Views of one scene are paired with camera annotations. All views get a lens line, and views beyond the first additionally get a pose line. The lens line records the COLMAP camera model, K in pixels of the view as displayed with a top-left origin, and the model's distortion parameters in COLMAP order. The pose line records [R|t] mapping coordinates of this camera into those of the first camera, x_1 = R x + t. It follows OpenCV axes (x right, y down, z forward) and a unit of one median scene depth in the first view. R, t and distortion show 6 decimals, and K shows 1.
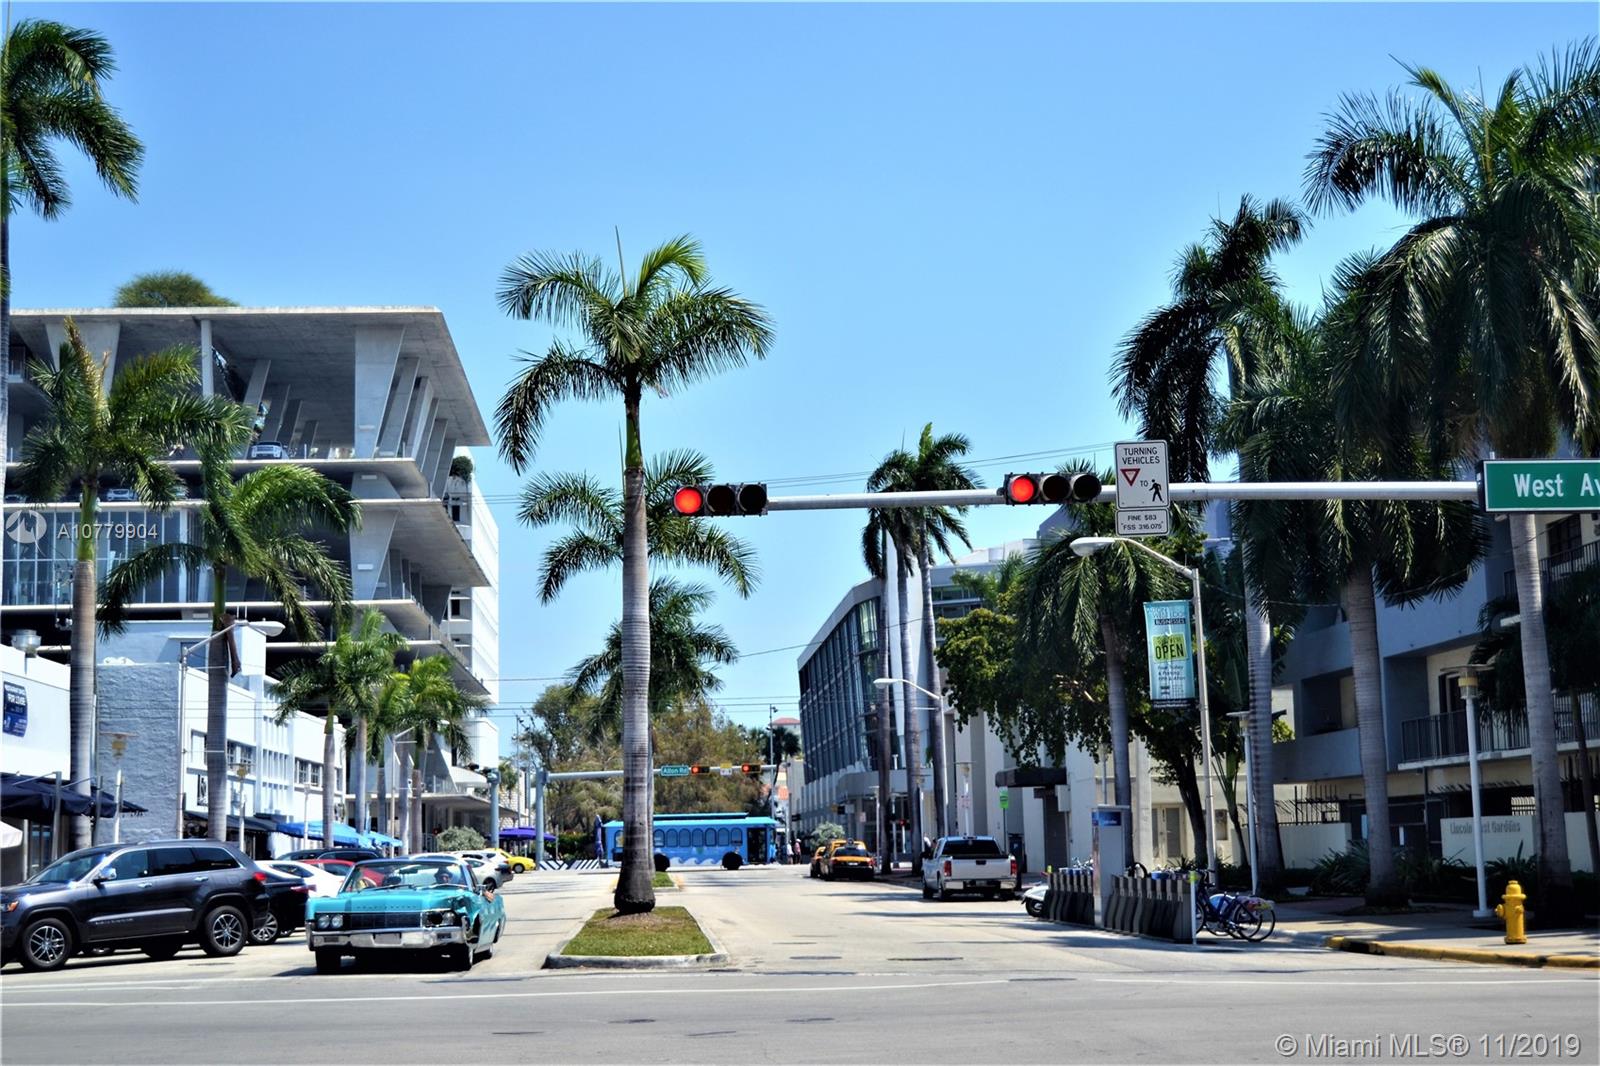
lens RADIAL K [[2388.5, 0, 800.0], [0, 2388.5, 533.0], [0, 0, 1]] dist [-0.033162, -0.022452]
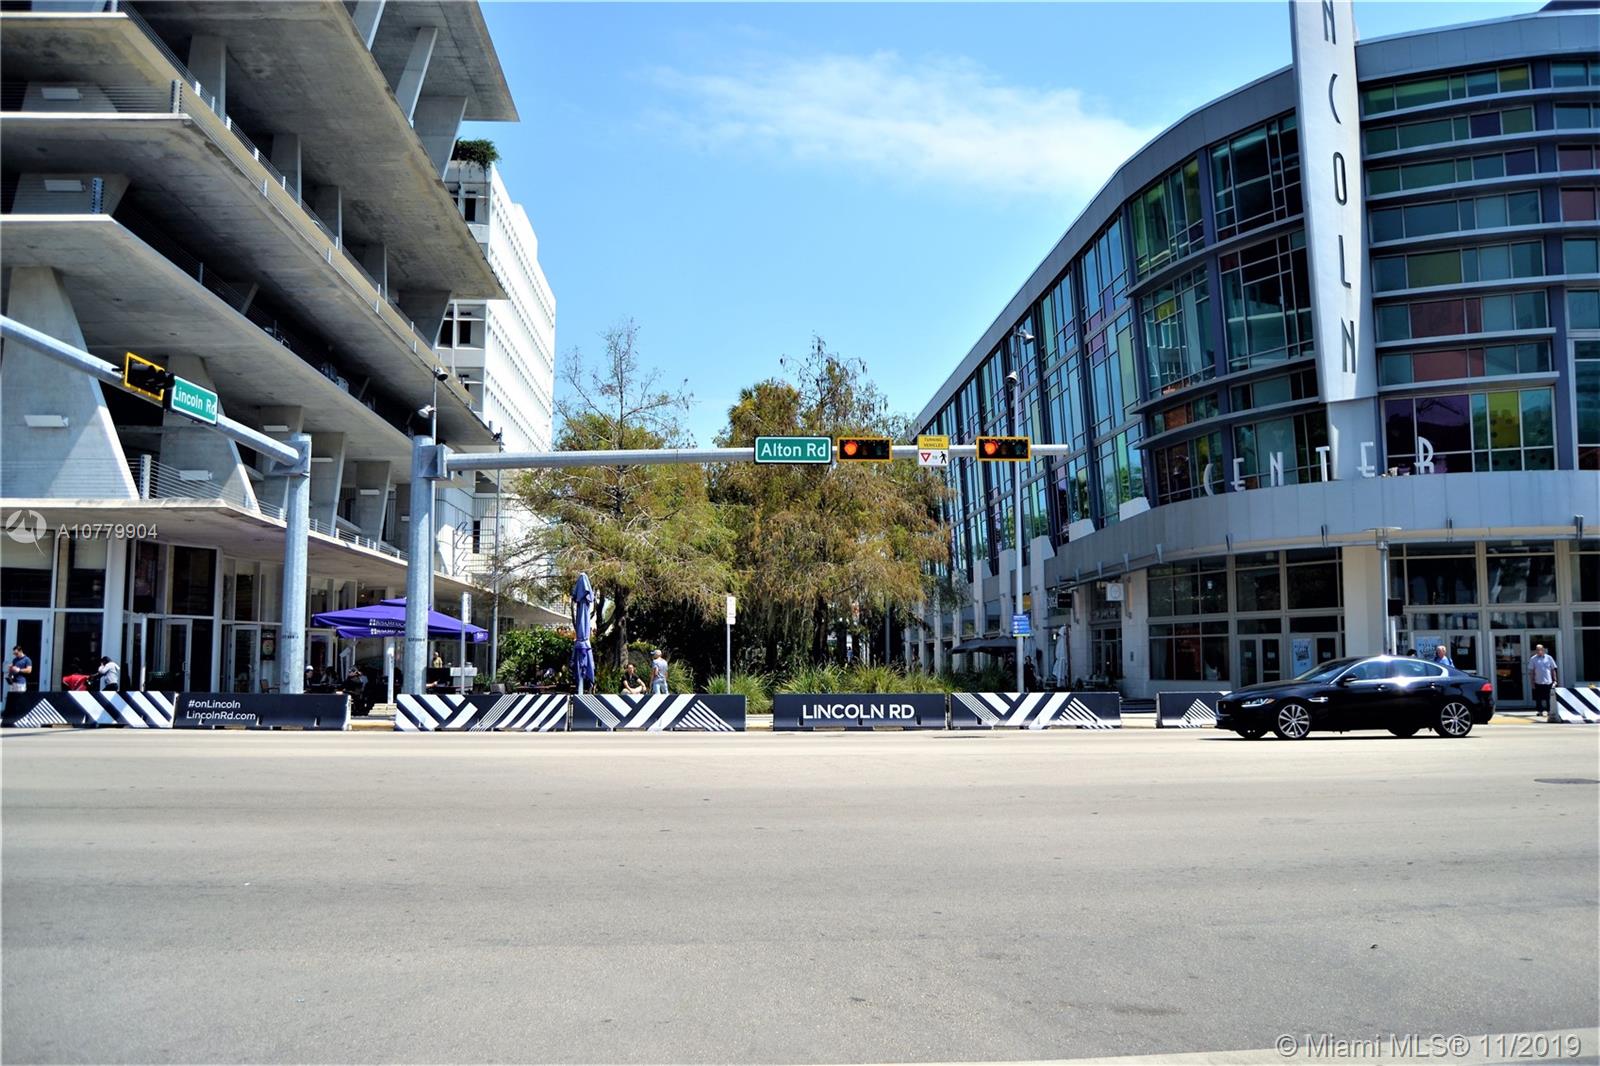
lens RADIAL K [[1282.1, 0, 800.0], [0, 1282.1, 533.0], [0, 0, 1]] dist [-0.072934, 0.008381]
pose [[0.999757, 0.021958, -0.001871, -0.037565], [-0.021888, 0.999262, 0.031573, 0.078810], [0.002563, -0.031524, 0.999500, 0.601276]]
